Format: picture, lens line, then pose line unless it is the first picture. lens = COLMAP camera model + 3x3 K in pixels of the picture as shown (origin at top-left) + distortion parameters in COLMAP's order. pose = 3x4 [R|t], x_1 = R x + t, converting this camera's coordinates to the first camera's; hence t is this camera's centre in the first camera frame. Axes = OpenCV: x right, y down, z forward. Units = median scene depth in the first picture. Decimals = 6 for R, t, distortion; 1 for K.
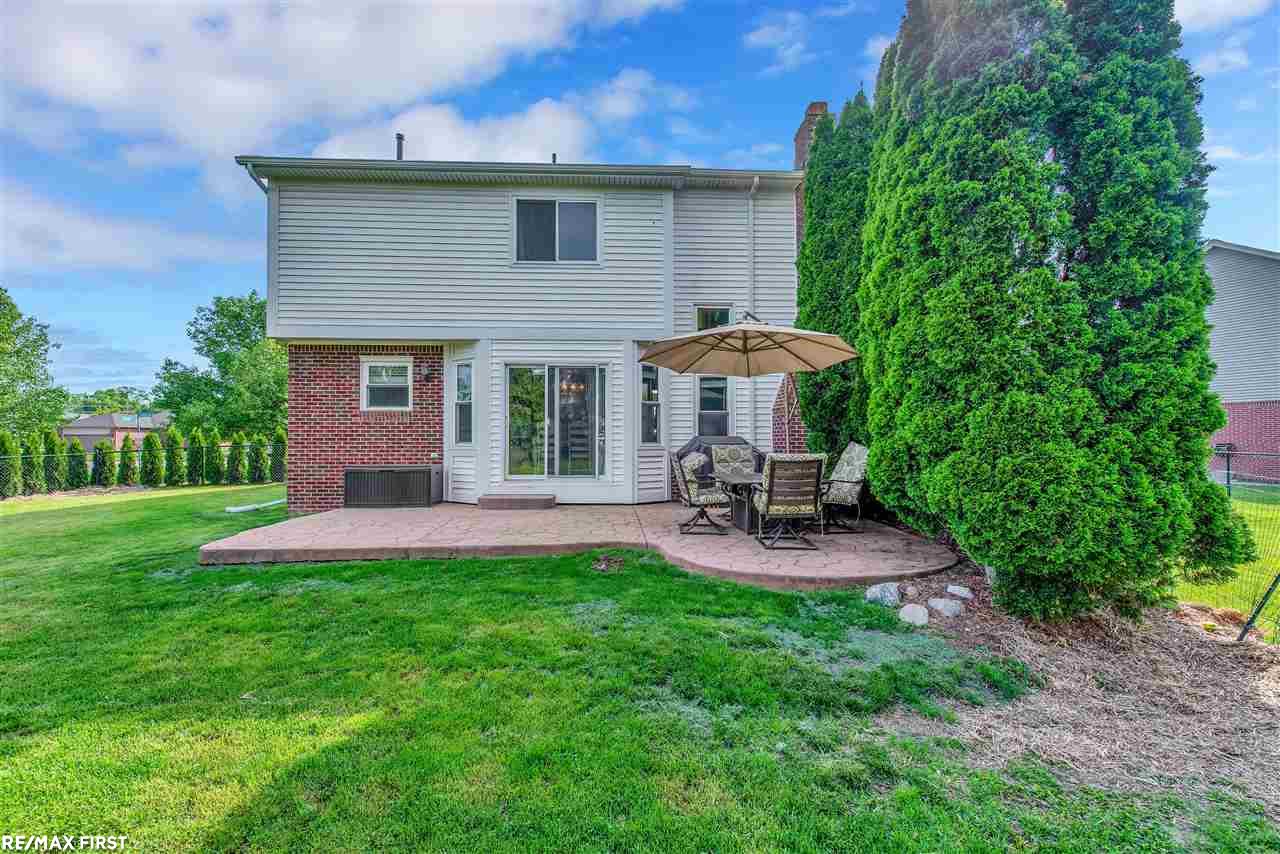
lens RADIAL K [[525.2, 0, 640.0], [0, 525.2, 427.0], [0, 0, 1]] dist [0.001972, 0.000210]
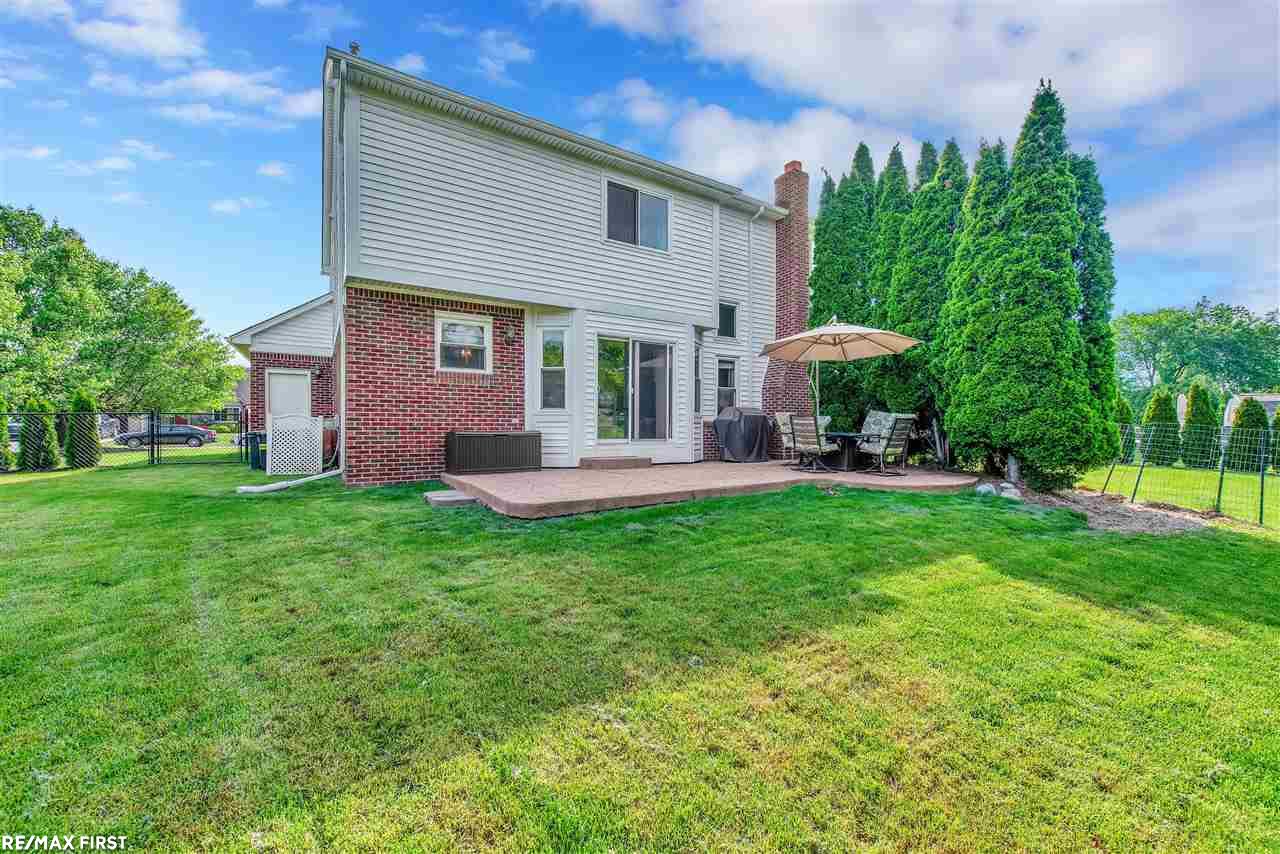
lens RADIAL K [[525.2, 0, 640.0], [0, 525.2, 427.0], [0, 0, 1]] dist [0.001972, 0.000210]
pose [[0.855071, 0.002653, 0.518504, -0.724480], [-0.015868, 0.999652, 0.021054, 0.042172], [-0.518267, -0.026230, 0.854816, 0.043514]]
